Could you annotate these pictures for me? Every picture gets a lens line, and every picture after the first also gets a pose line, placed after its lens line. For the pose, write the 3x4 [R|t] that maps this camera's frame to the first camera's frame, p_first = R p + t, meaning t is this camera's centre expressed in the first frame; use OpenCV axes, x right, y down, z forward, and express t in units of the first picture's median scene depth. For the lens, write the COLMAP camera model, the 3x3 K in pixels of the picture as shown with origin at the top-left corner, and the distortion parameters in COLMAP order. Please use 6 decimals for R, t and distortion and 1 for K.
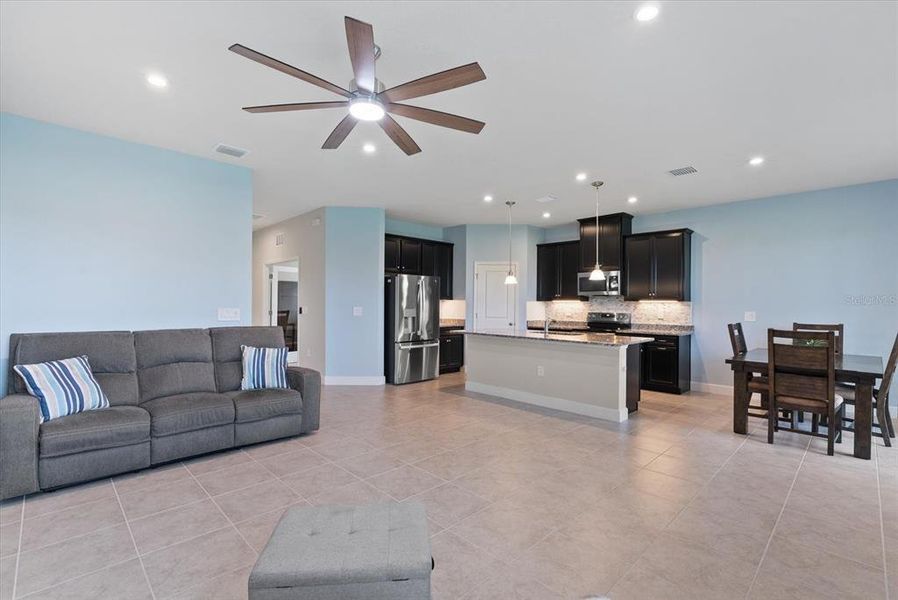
lens RADIAL K [[414.3, 0, 443.6], [0, 414.3, 300.9], [0, 0, 1]] dist [-0.008374, 0.001651]
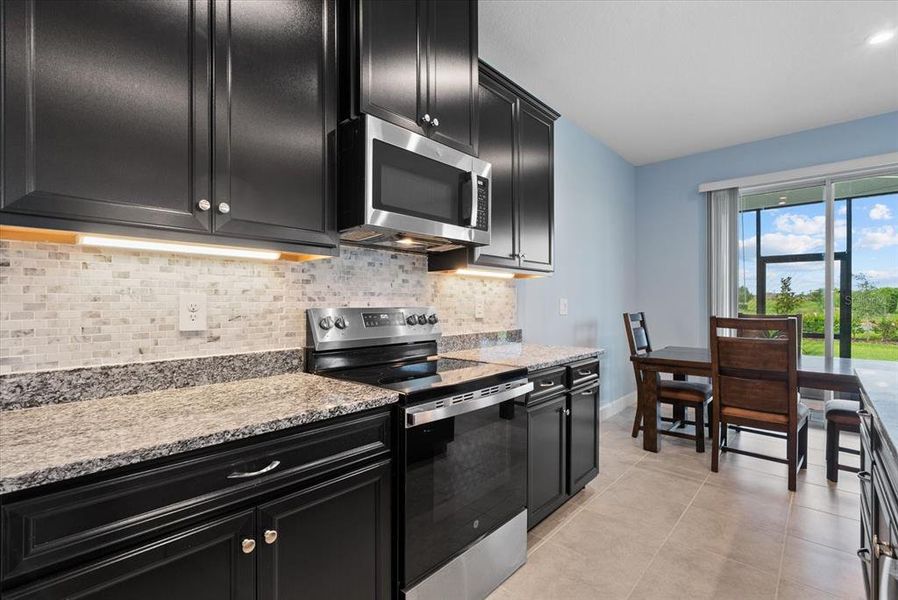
lens RADIAL K [[414.3, 0, 445.2], [0, 414.3, 312.1], [0, 0, 1]] dist [-0.008374, 0.001651]
pose [[-0.054038, -0.043367, 0.997597, 0.137347], [-0.018448, 0.998929, 0.042425, 0.022007], [-0.998368, -0.016111, -0.054780, 1.113952]]
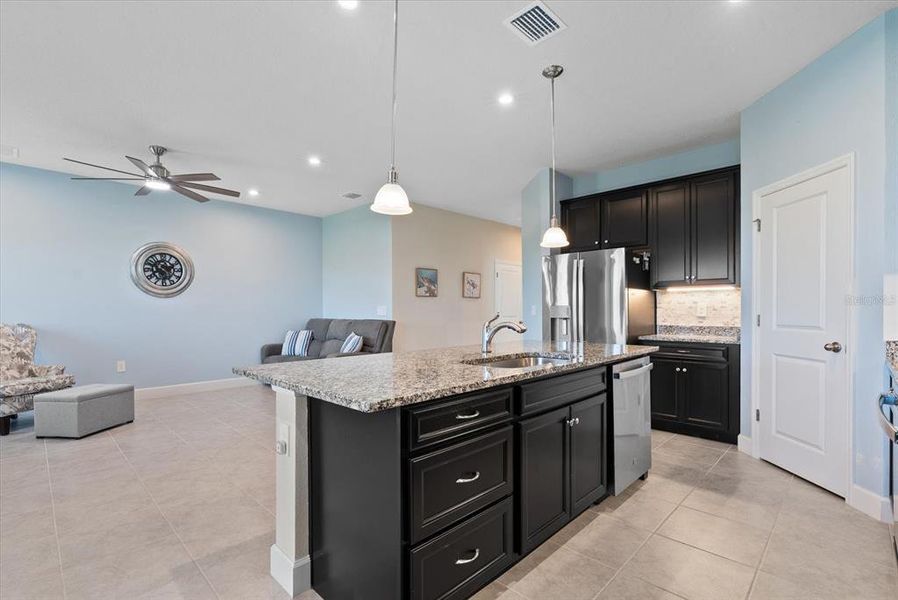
lens RADIAL K [[414.3, 0, 445.2], [0, 414.3, 312.7], [0, 0, 1]] dist [-0.008374, 0.001651]
pose [[0.016873, -0.004120, -0.999849, 0.598229], [0.007425, 0.999964, -0.003995, 0.032910], [0.999830, -0.007356, 0.016903, 0.841280]]
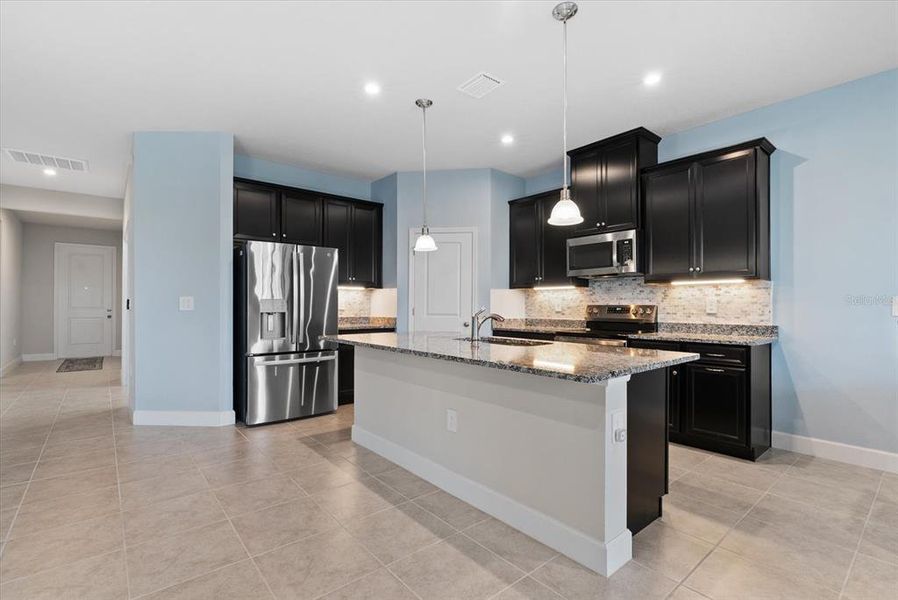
lens RADIAL K [[414.3, 0, 445.8], [0, 414.3, 304.8], [0, 0, 1]] dist [-0.008374, 0.001651]
pose [[0.996835, -0.007207, -0.079176, 0.223970], [0.007472, 0.999967, 0.003041, 0.028544], [0.079151, -0.003623, 0.996856, 0.439857]]
